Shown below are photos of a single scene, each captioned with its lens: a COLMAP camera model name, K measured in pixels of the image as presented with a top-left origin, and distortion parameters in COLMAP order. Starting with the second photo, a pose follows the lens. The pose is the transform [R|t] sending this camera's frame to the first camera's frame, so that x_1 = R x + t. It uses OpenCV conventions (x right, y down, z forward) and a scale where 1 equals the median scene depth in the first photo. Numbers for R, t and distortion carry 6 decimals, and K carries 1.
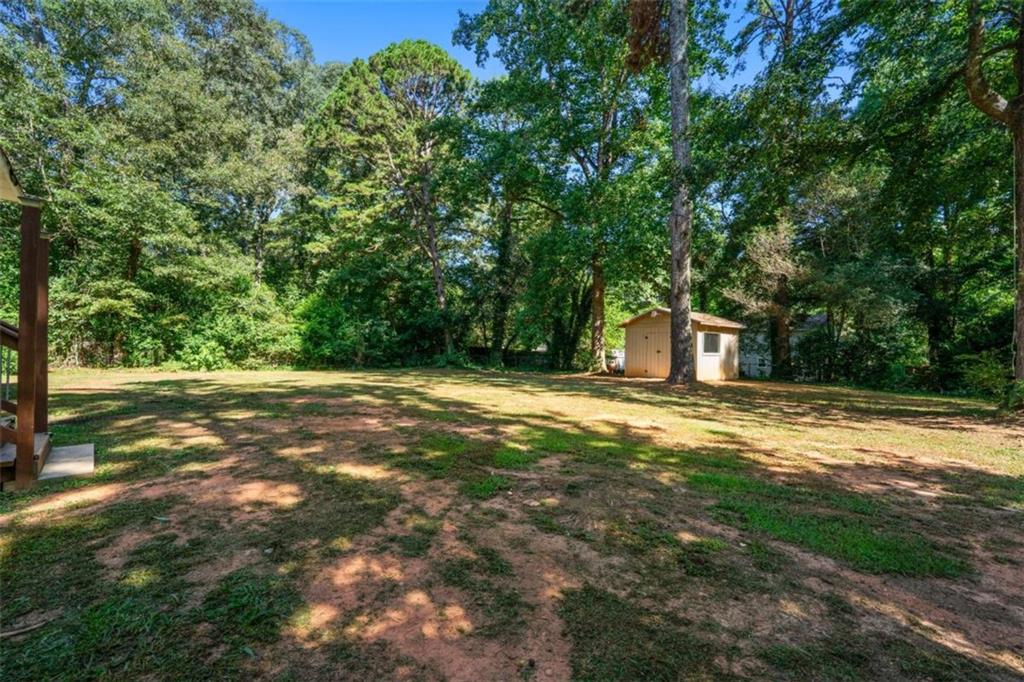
lens RADIAL K [[420.4, 0, 513.6], [0, 420.4, 343.3], [0, 0, 1]] dist [-0.001227, -0.000162]
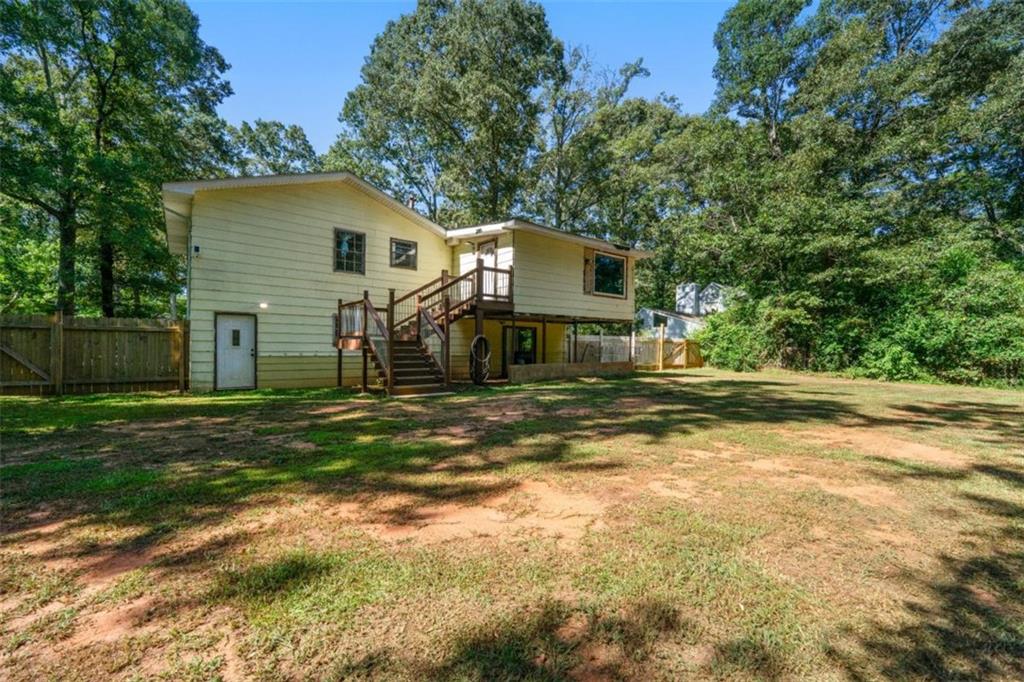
lens RADIAL K [[420.4, 0, 509.4], [0, 420.4, 348.1], [0, 0, 1]] dist [-0.001227, -0.000162]
pose [[-0.116695, -0.005510, -0.993152, 0.222566], [0.000509, 0.999984, -0.005608, 0.004263], [0.993168, -0.001160, -0.116691, 0.332177]]
